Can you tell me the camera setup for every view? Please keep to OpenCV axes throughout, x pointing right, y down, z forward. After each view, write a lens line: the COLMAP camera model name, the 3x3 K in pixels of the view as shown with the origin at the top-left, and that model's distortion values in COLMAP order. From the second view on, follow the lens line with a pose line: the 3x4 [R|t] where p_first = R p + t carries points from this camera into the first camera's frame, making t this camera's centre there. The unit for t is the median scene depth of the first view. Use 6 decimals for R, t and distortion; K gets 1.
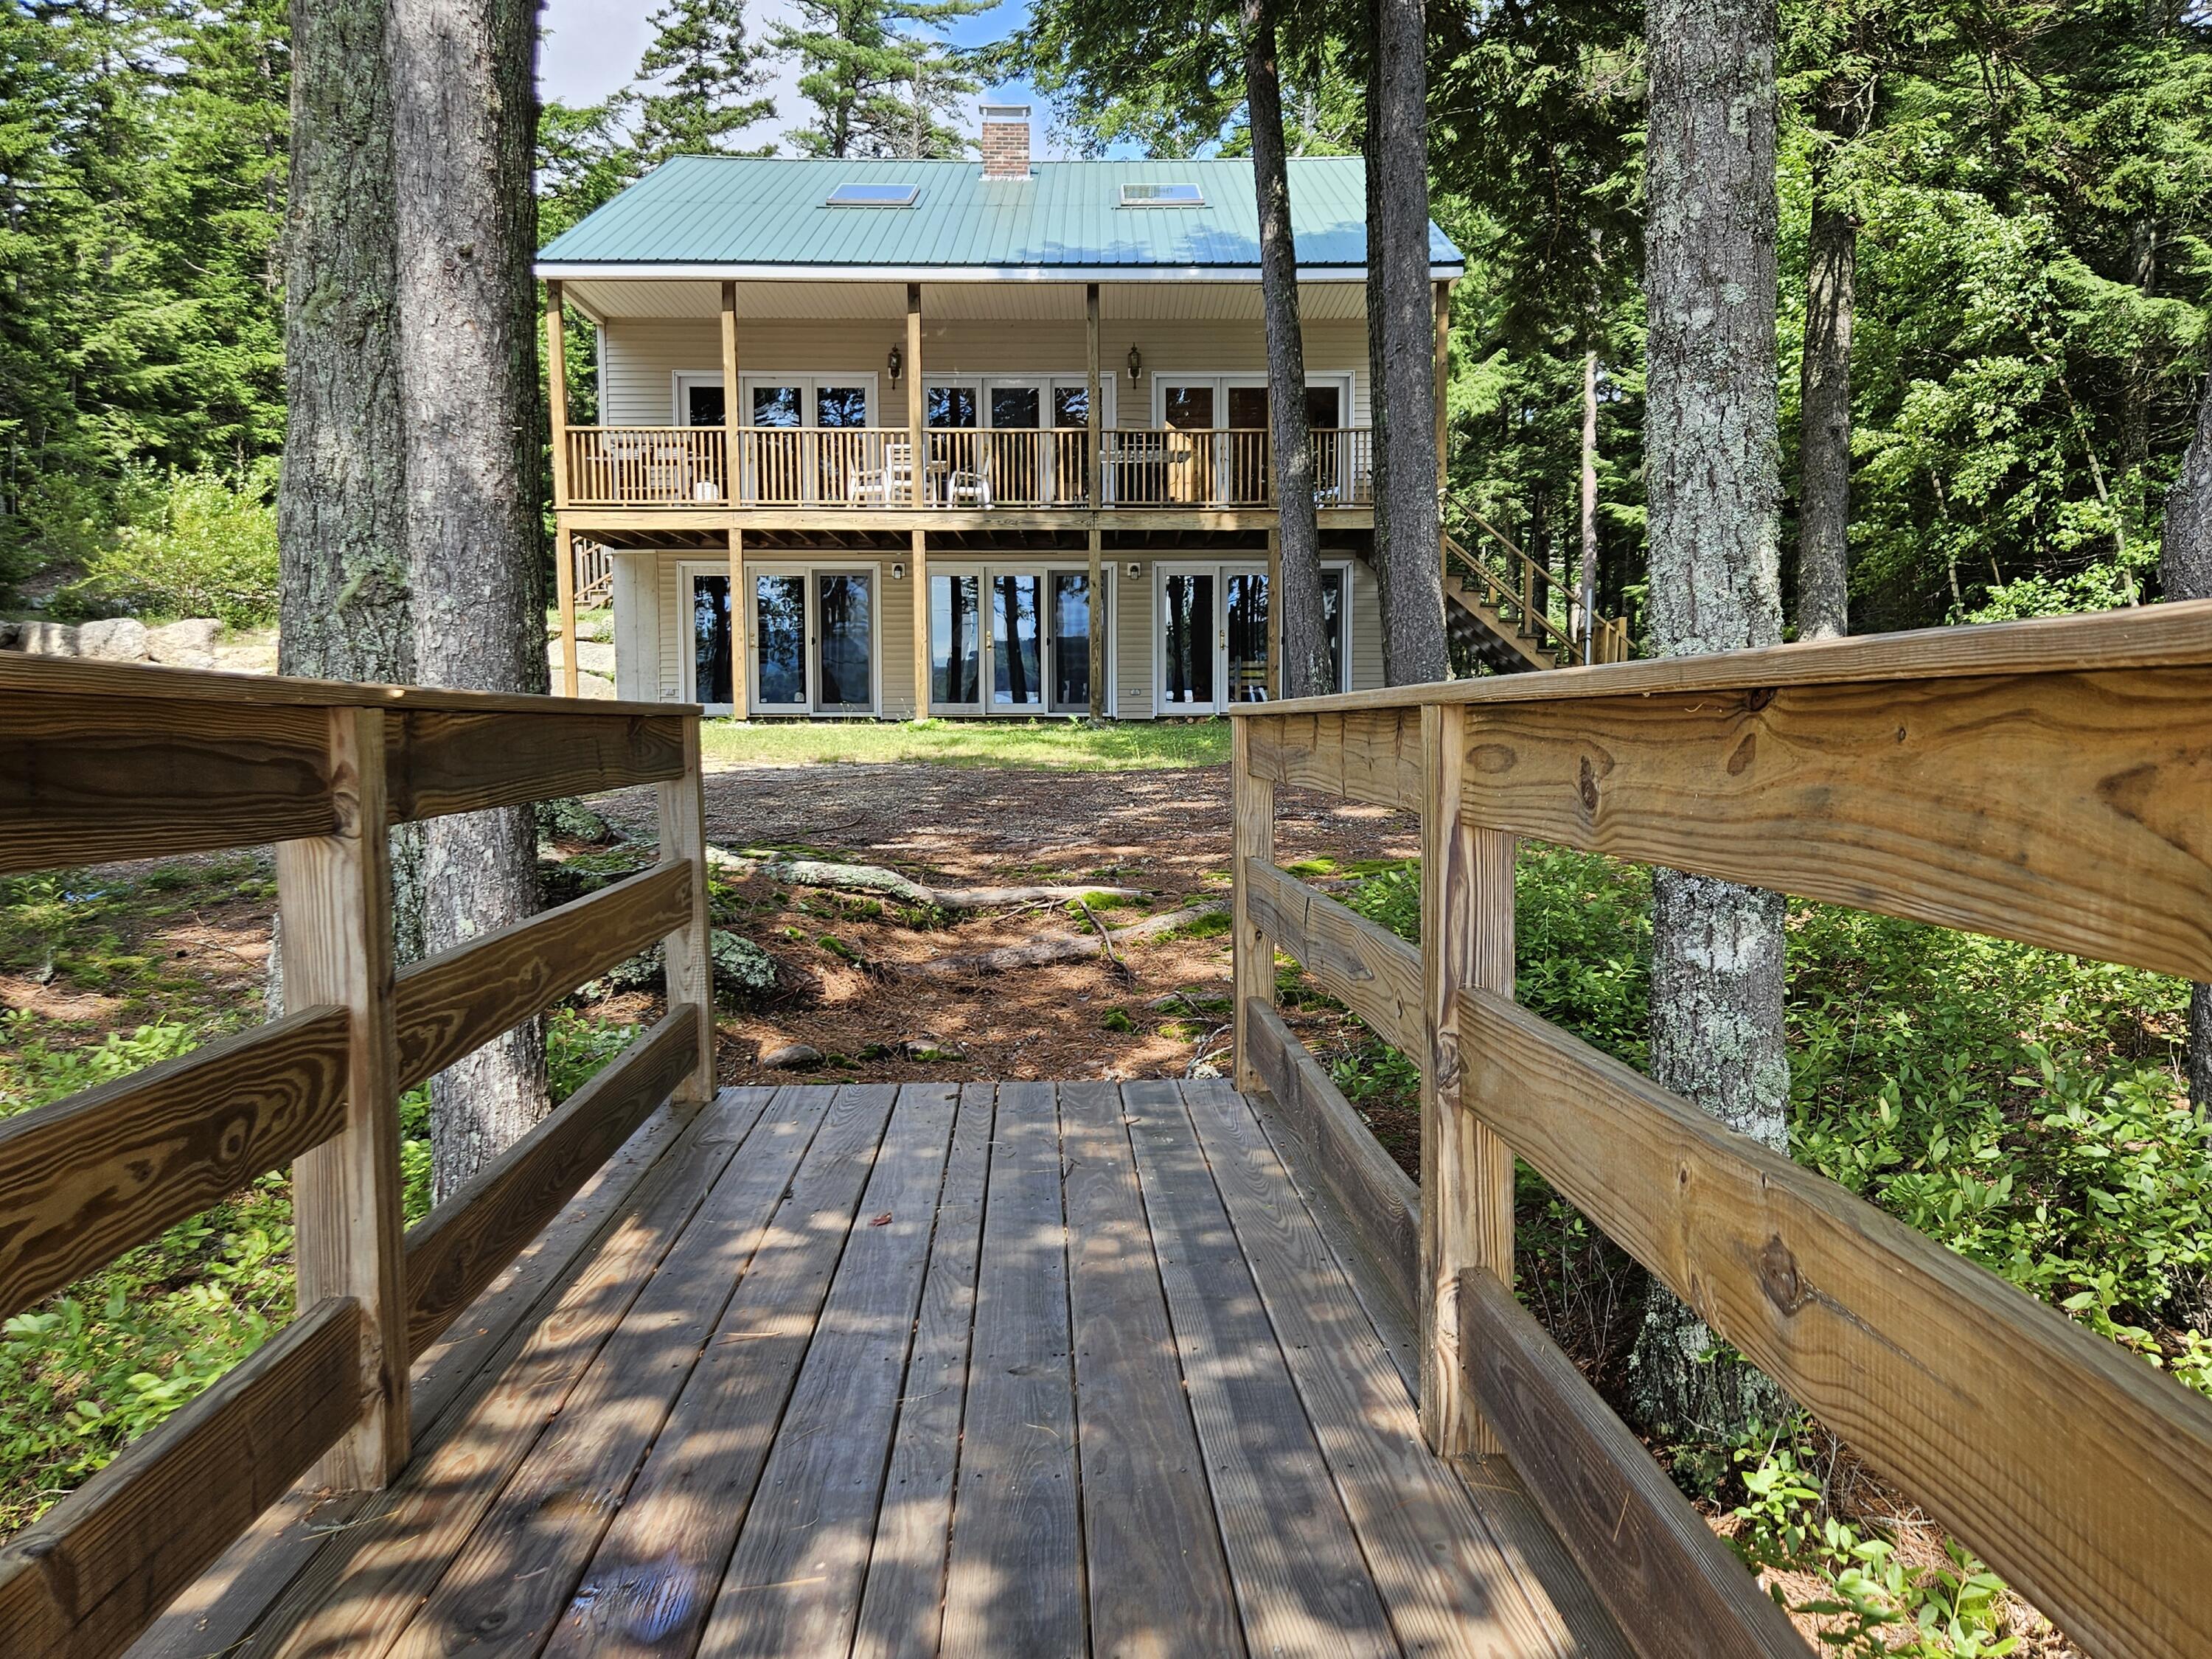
lens RADIAL K [[1544.3, 0, 1098.2], [0, 1544.3, 747.2], [0, 0, 1]] dist [0.046114, -0.002703]
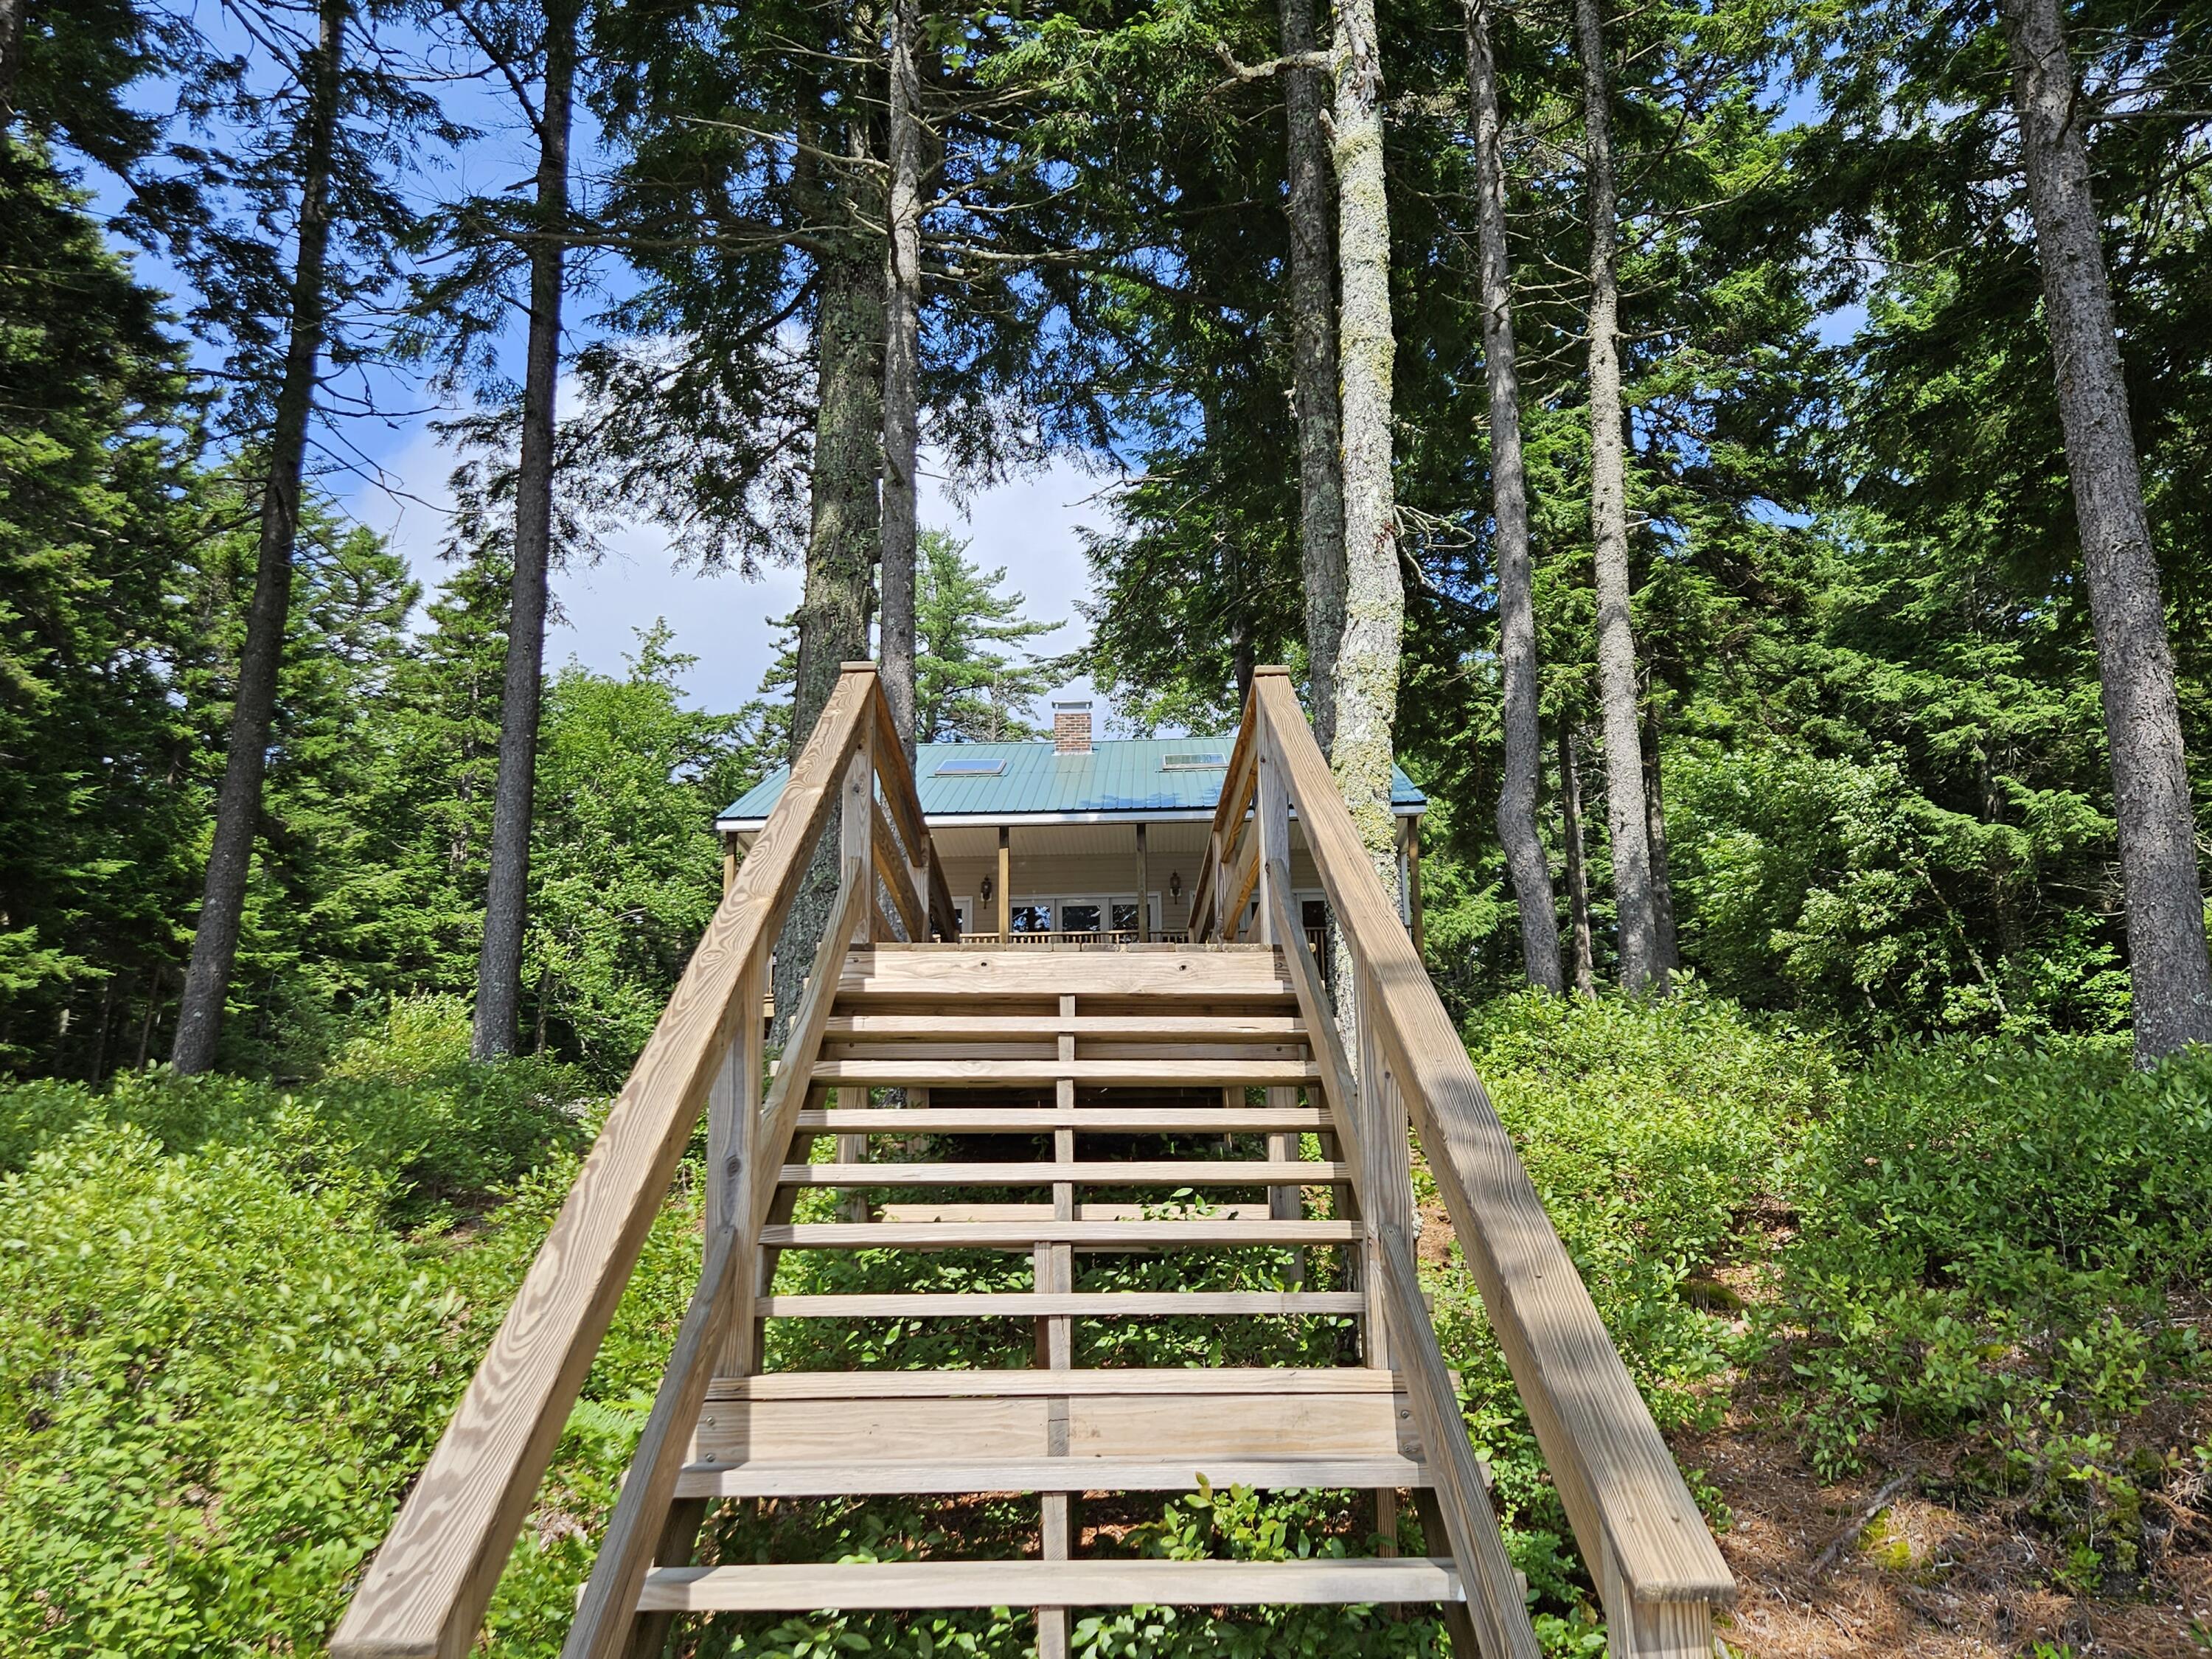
lens RADIAL K [[1471.2, 0, 1102.0], [0, 1471.2, 834.1], [0, 0, 1]] dist [0.059759, -0.010102]
pose [[0.999181, -0.020730, -0.034738, 0.005695], [0.009443, 0.954520, -0.297999, 0.068107], [0.039336, 0.297427, 0.953934, -0.154273]]
